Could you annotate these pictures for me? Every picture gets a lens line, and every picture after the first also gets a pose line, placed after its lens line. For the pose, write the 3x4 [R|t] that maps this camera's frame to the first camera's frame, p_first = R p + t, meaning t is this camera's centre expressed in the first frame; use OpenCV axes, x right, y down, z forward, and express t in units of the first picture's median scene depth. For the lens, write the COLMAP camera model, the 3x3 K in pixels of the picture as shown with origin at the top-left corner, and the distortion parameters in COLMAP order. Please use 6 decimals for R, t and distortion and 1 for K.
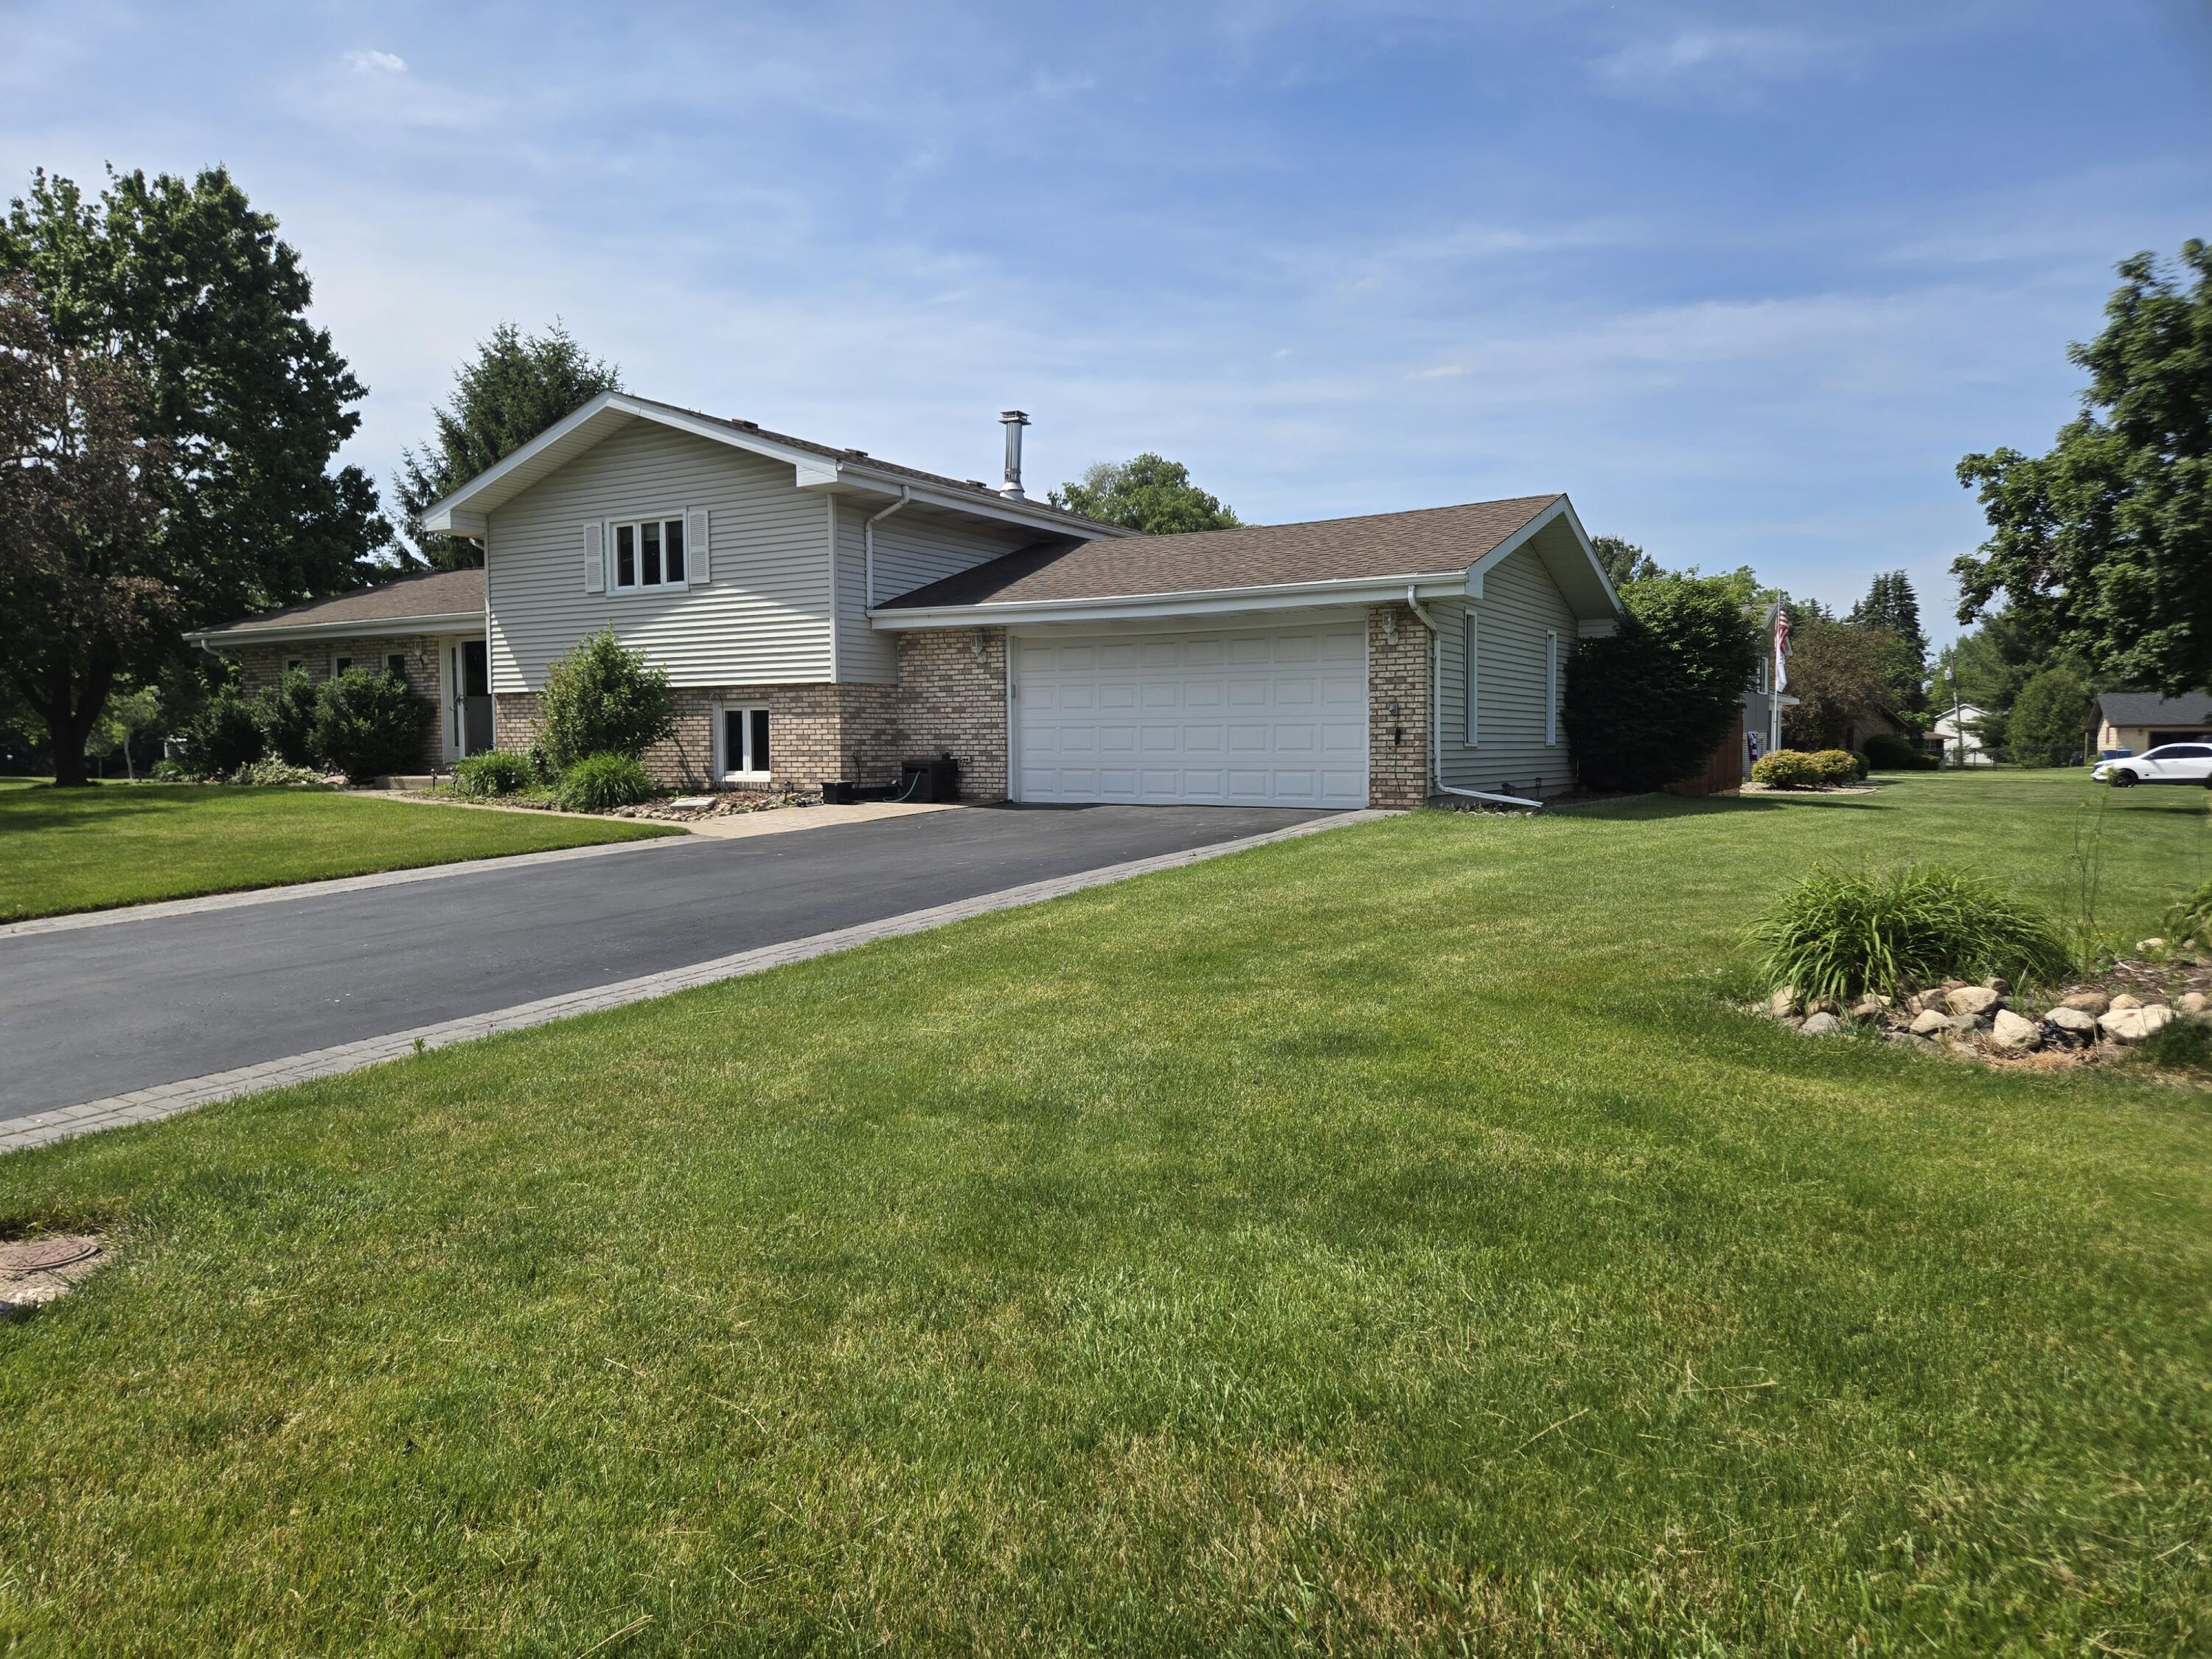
lens RADIAL K [[1483.5, 0, 1112.5], [0, 1483.5, 817.4], [0, 0, 1]] dist [0.070064, -0.047931]
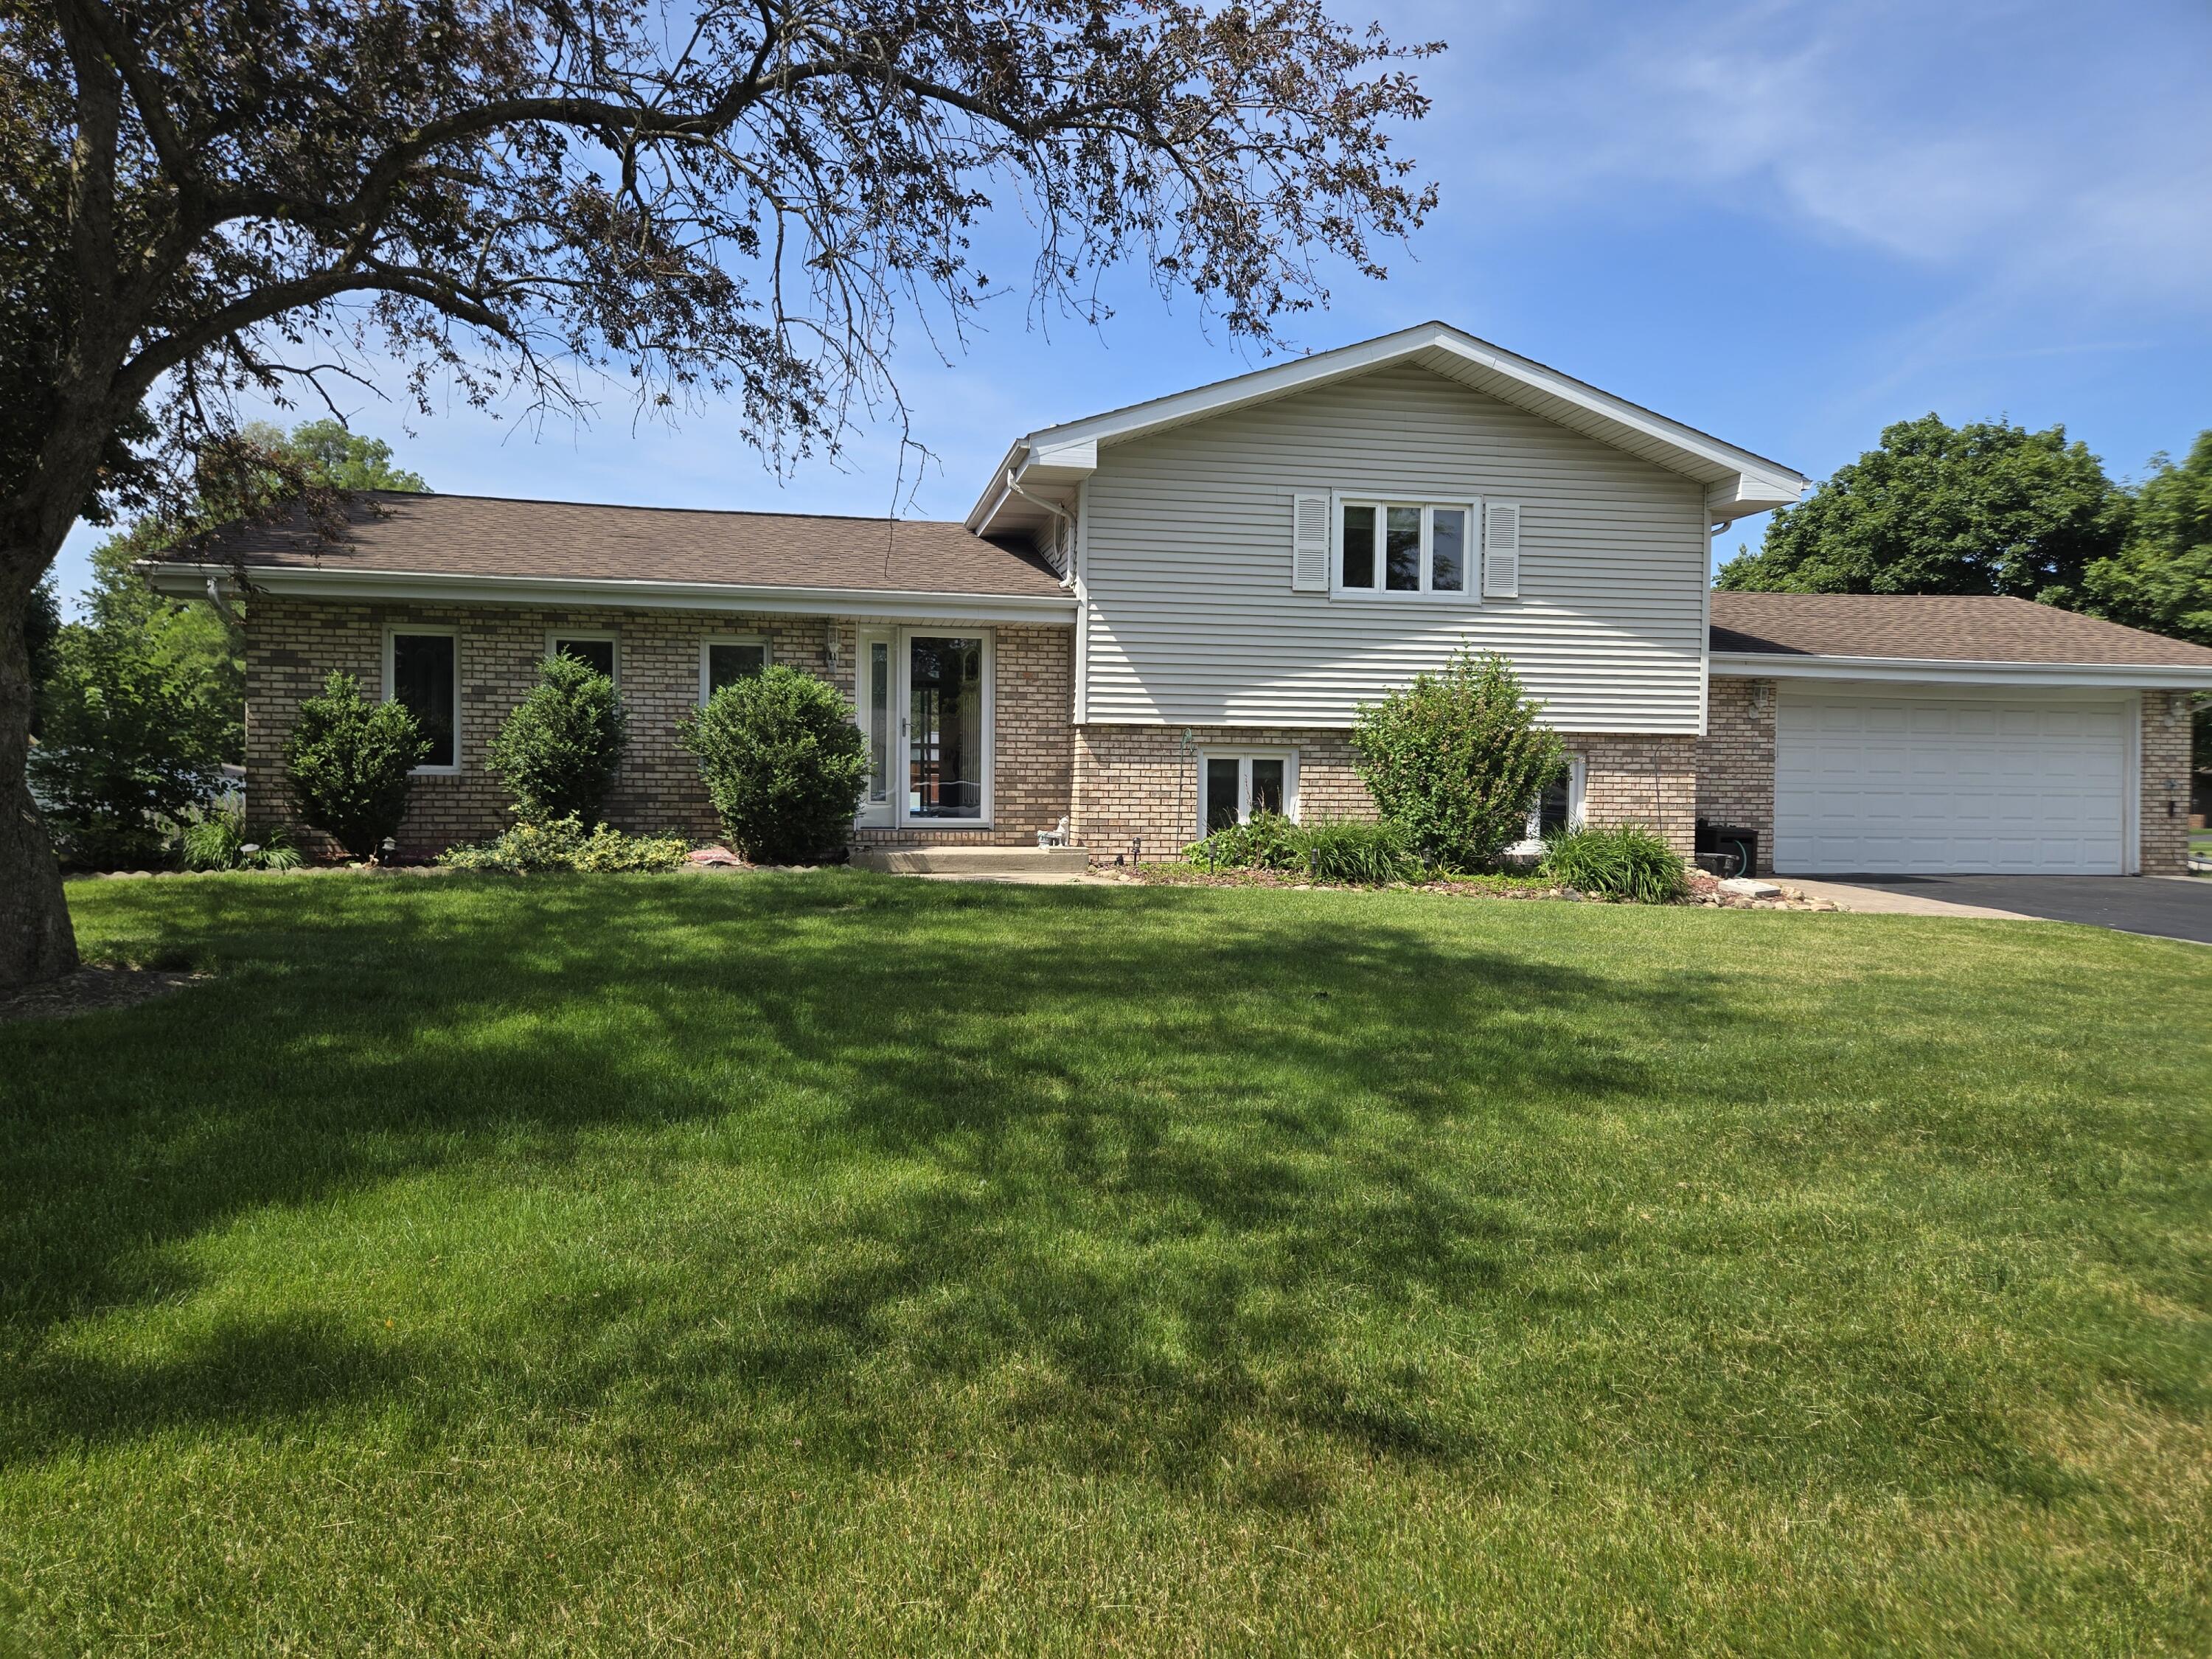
lens RADIAL K [[1483.5, 0, 1112.5], [0, 1483.5, 817.4], [0, 0, 1]] dist [0.070064, -0.047931]
pose [[0.737452, 0.002339, 0.675396, -0.951084], [0.017222, 0.999604, -0.022266, -0.030178], [-0.675180, 0.028052, 0.737119, 0.577831]]
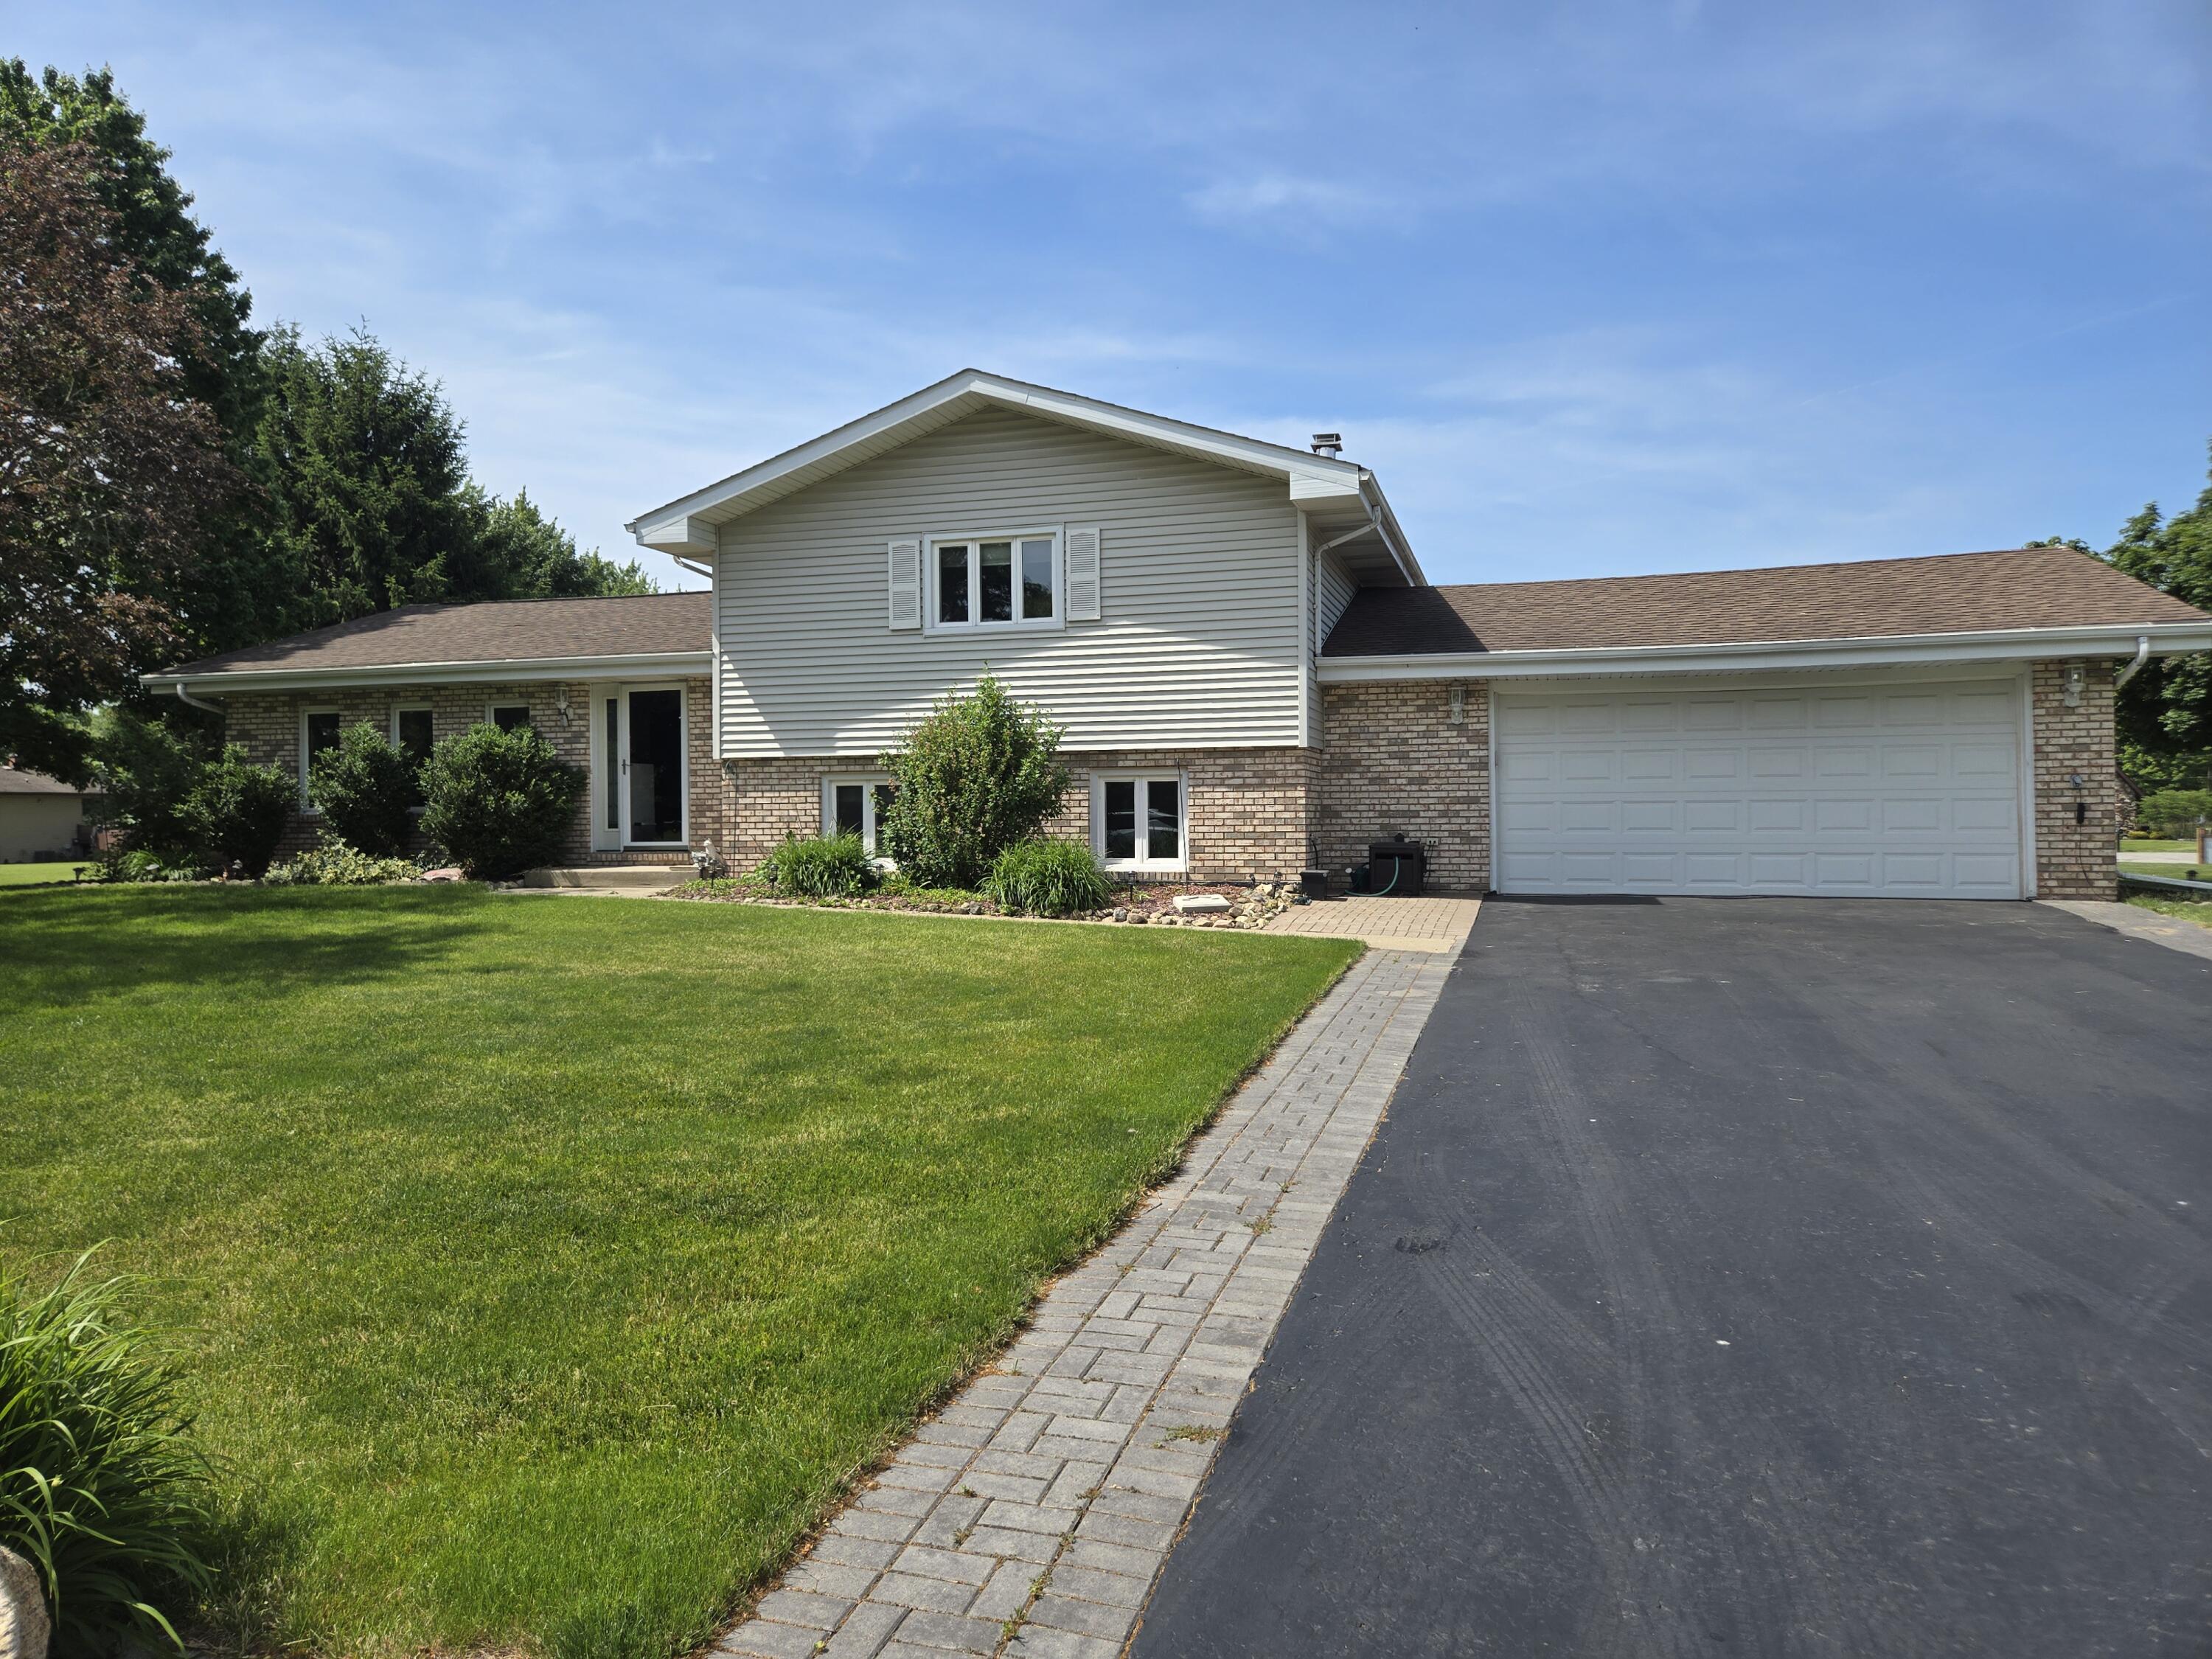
lens RADIAL K [[1474.0, 0, 1115.8], [0, 1474.0, 803.6], [0, 0, 1]] dist [0.082897, -0.064300]
pose [[0.968141, 0.000170, 0.250406, -0.458899], [0.014757, 0.998223, -0.057733, -0.015432], [-0.249971, 0.059589, 0.966418, 0.253285]]
